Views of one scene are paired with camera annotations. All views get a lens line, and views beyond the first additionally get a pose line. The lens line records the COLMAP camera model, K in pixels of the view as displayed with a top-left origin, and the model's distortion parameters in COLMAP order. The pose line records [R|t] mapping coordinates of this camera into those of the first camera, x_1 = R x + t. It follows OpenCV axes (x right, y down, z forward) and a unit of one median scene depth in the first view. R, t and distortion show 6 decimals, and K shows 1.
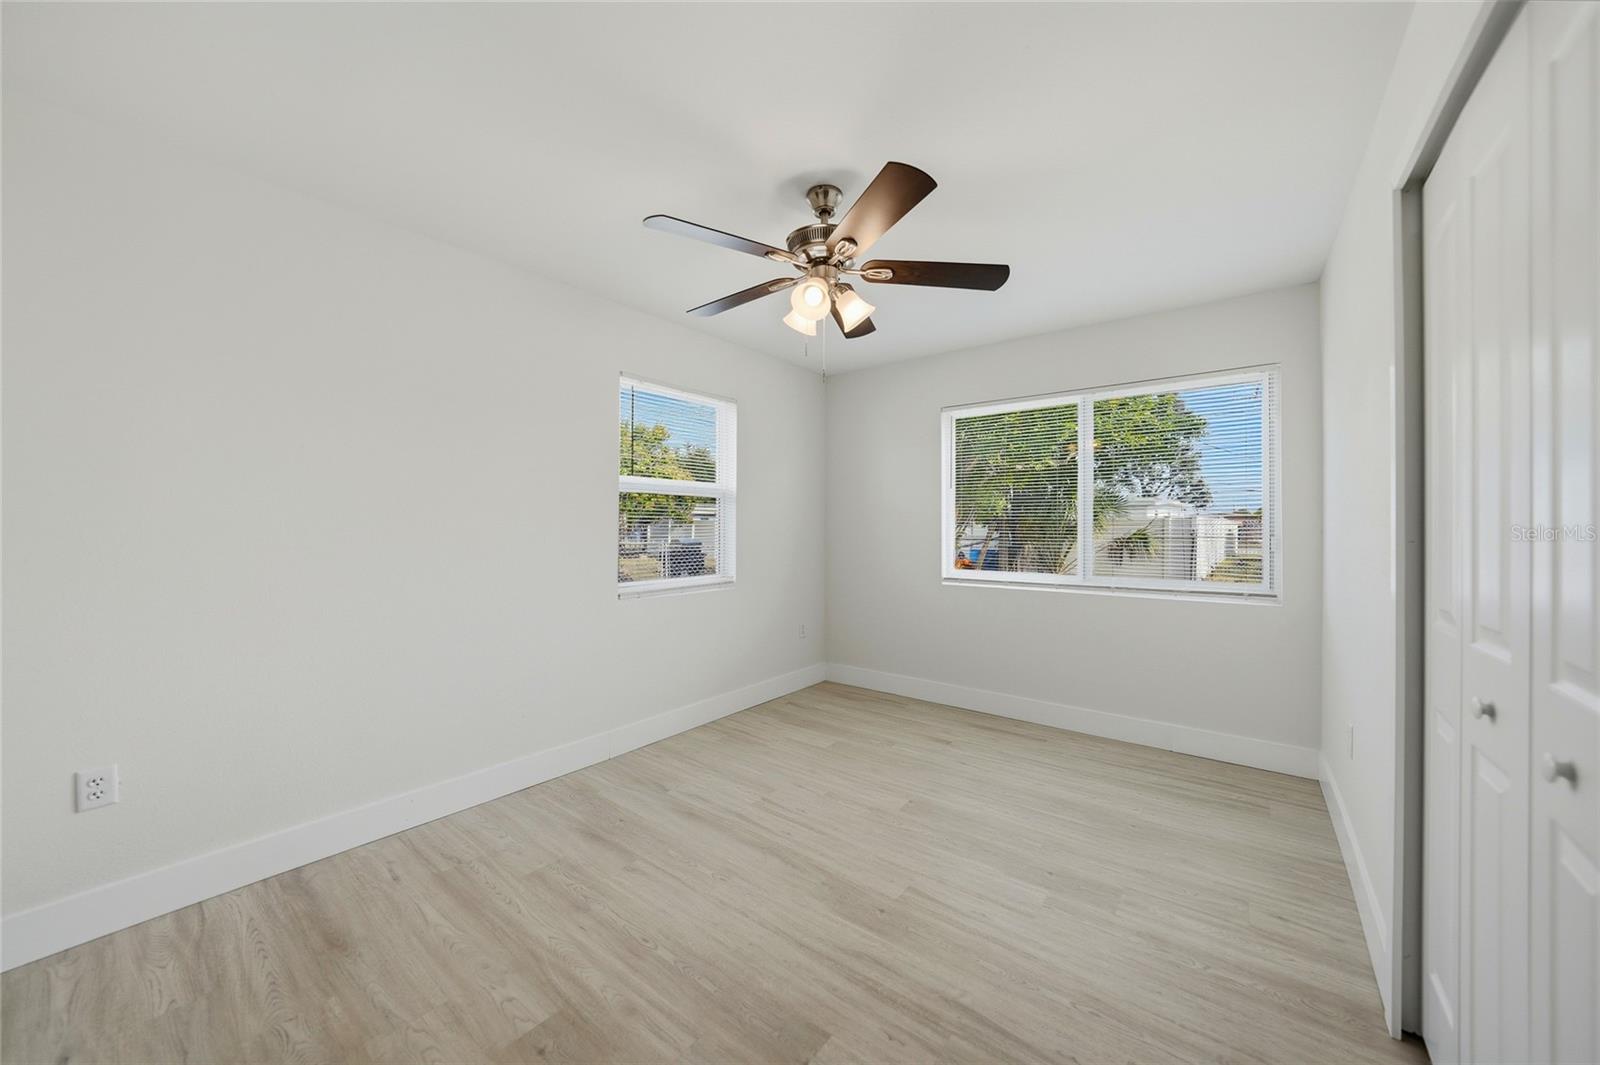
lens RADIAL K [[560.8, 0, 799.8], [0, 560.8, 530.3], [0, 0, 1]] dist [-0.019065, 0.001449]
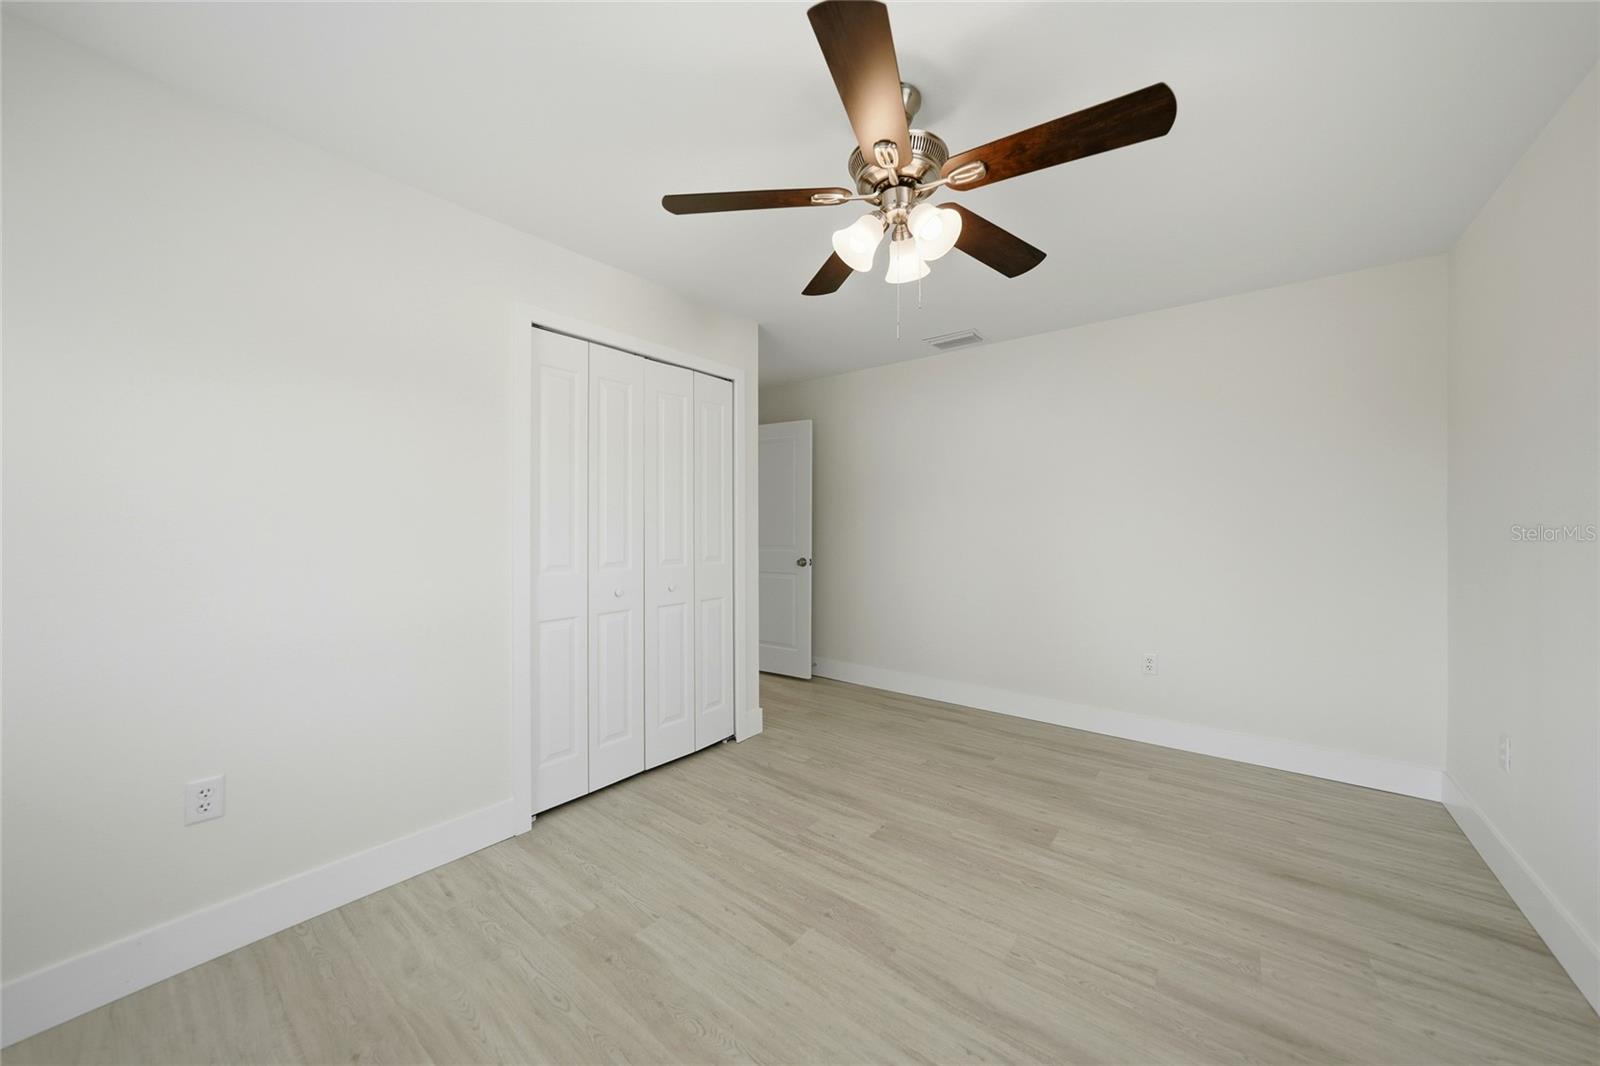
lens RADIAL K [[560.8, 0, 797.8], [0, 560.8, 527.2], [0, 0, 1]] dist [-0.019065, 0.001449]
pose [[-0.999989, -0.004222, 0.001827, 0.212791], [-0.004216, 0.999984, 0.003656, -0.005069], [-0.001842, 0.003648, -0.999992, 2.094401]]
